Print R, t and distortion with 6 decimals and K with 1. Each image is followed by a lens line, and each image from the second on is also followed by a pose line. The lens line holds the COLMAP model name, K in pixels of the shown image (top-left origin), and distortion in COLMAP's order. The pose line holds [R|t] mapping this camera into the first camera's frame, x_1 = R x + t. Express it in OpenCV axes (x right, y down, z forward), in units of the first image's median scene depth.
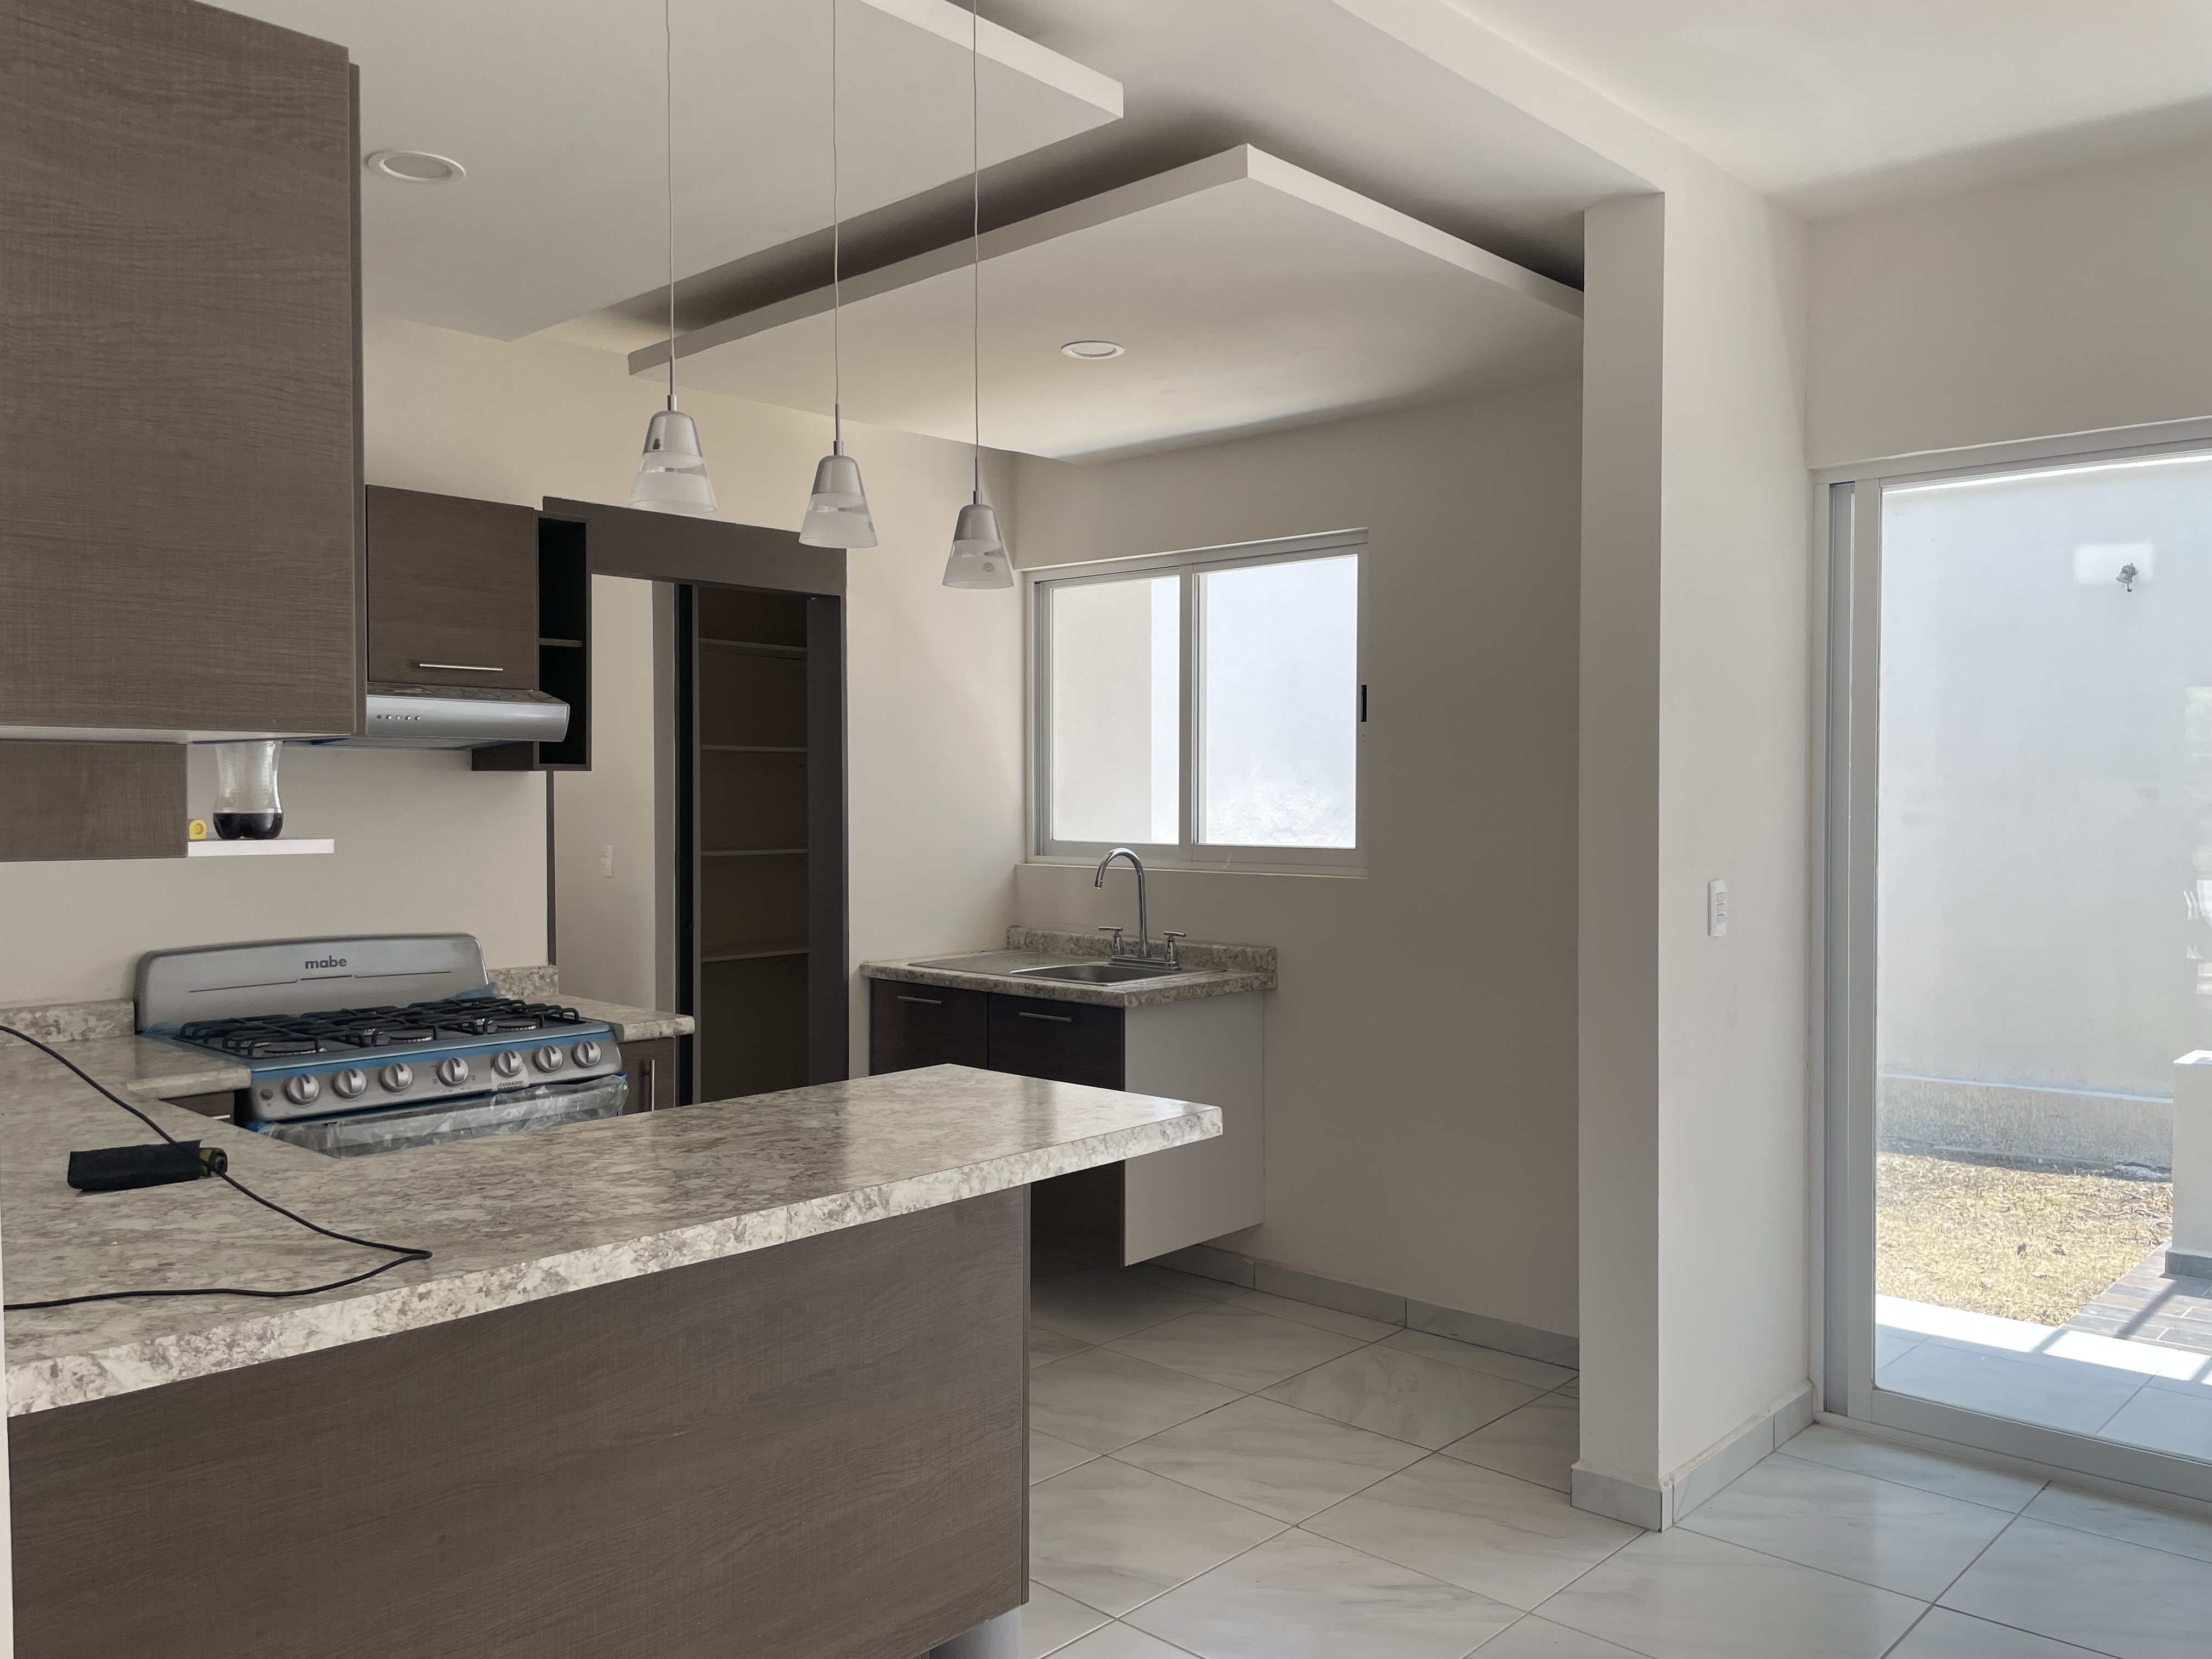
lens RADIAL K [[1687.4, 0, 1105.9], [0, 1687.4, 833.9], [0, 0, 1]] dist [0.056300, -0.034233]
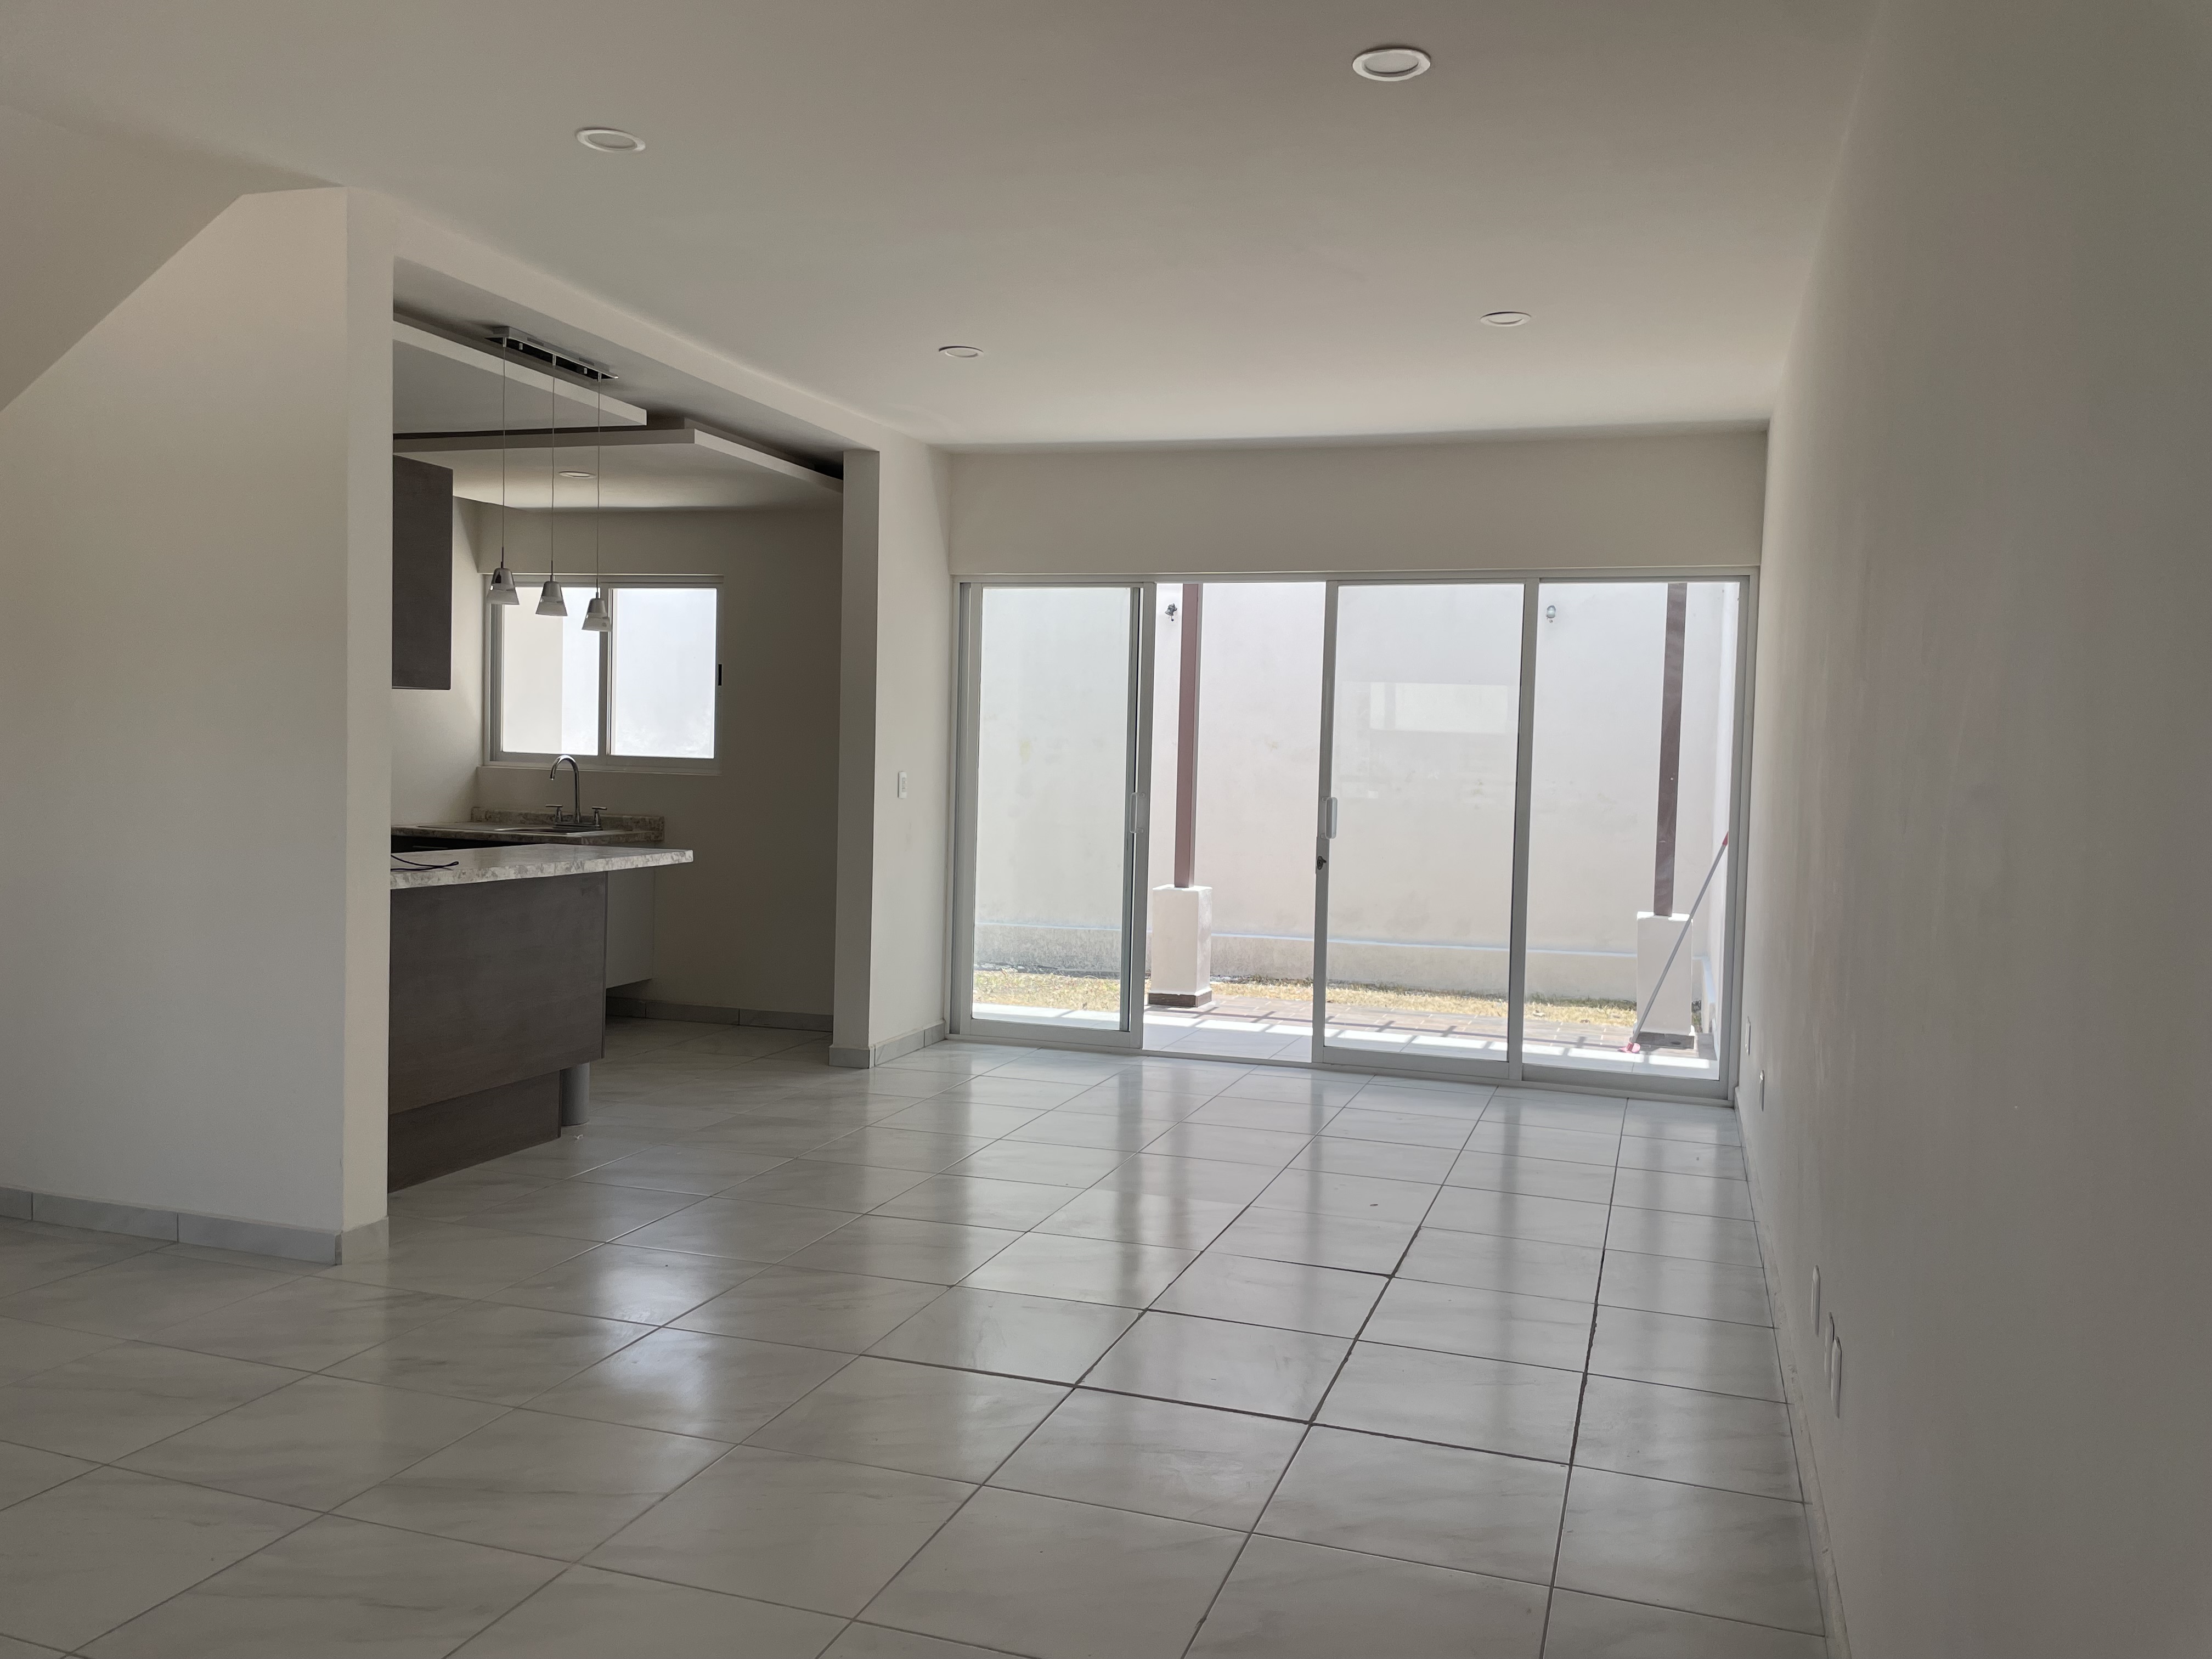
lens RADIAL K [[1687.4, 0, 1157.4], [0, 1687.4, 802.0], [0, 0, 1]] dist [0.056300, -0.034233]
pose [[0.896593, 0.011933, 0.442695, -0.212466], [-0.016862, 0.999832, 0.007200, 0.032994], [-0.442535, -0.013920, 0.896643, -0.761941]]
